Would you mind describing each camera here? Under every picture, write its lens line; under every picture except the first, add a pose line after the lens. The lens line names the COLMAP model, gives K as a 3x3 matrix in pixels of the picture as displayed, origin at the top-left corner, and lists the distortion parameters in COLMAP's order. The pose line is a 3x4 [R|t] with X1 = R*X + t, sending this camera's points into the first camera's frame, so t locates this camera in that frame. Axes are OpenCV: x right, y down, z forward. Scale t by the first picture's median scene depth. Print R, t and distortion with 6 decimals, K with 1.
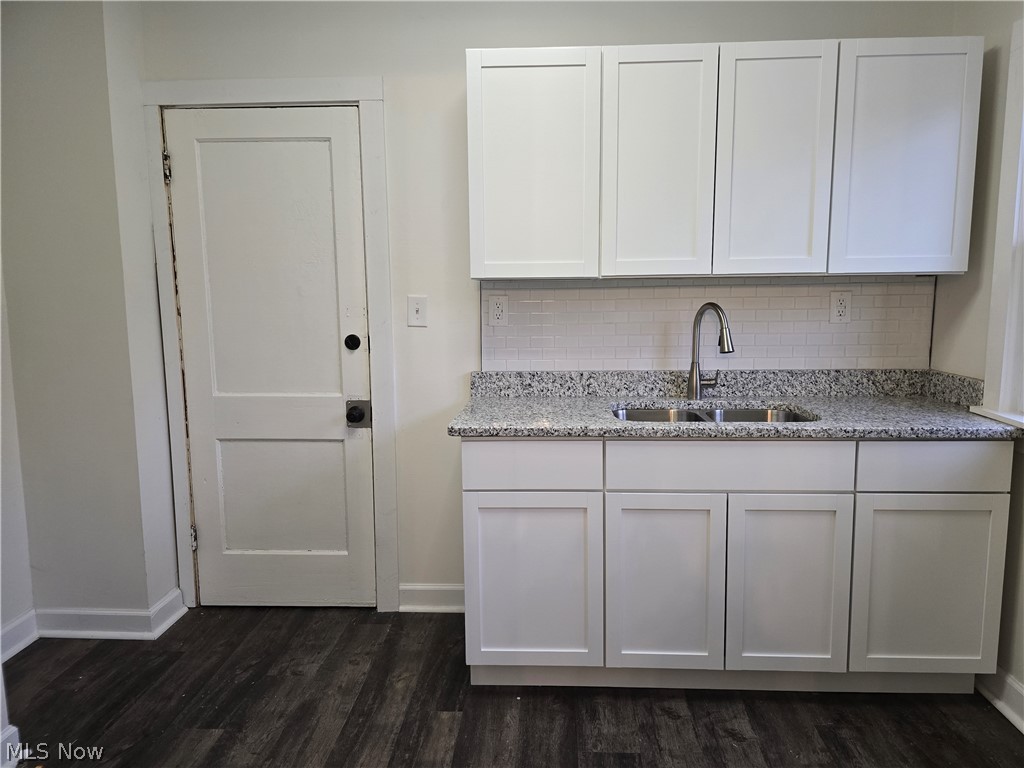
lens RADIAL K [[694.4, 0, 521.6], [0, 694.4, 378.9], [0, 0, 1]] dist [0.095513, -0.114753]
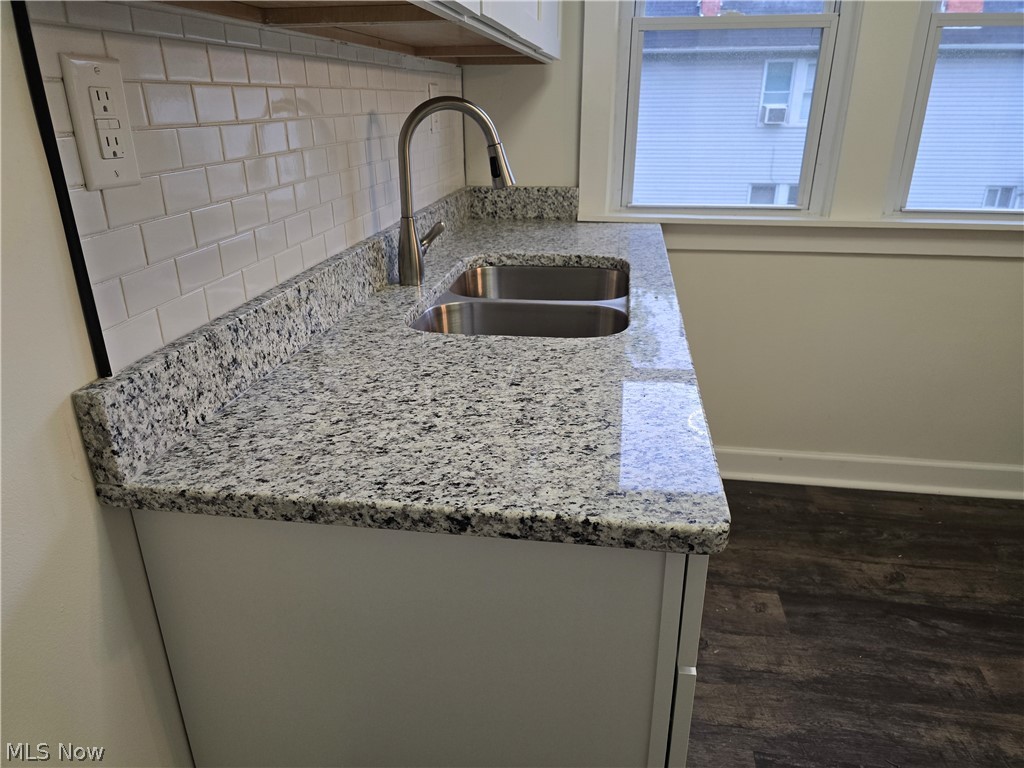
lens RADIAL K [[694.4, 0, 521.6], [0, 694.4, 378.9], [0, 0, 1]] dist [0.095513, -0.114753]
pose [[0.107190, -0.361267, 0.926281, -0.284452], [0.130743, 0.928680, 0.347073, -0.081161], [-0.985605, 0.083902, 0.146778, 0.820110]]
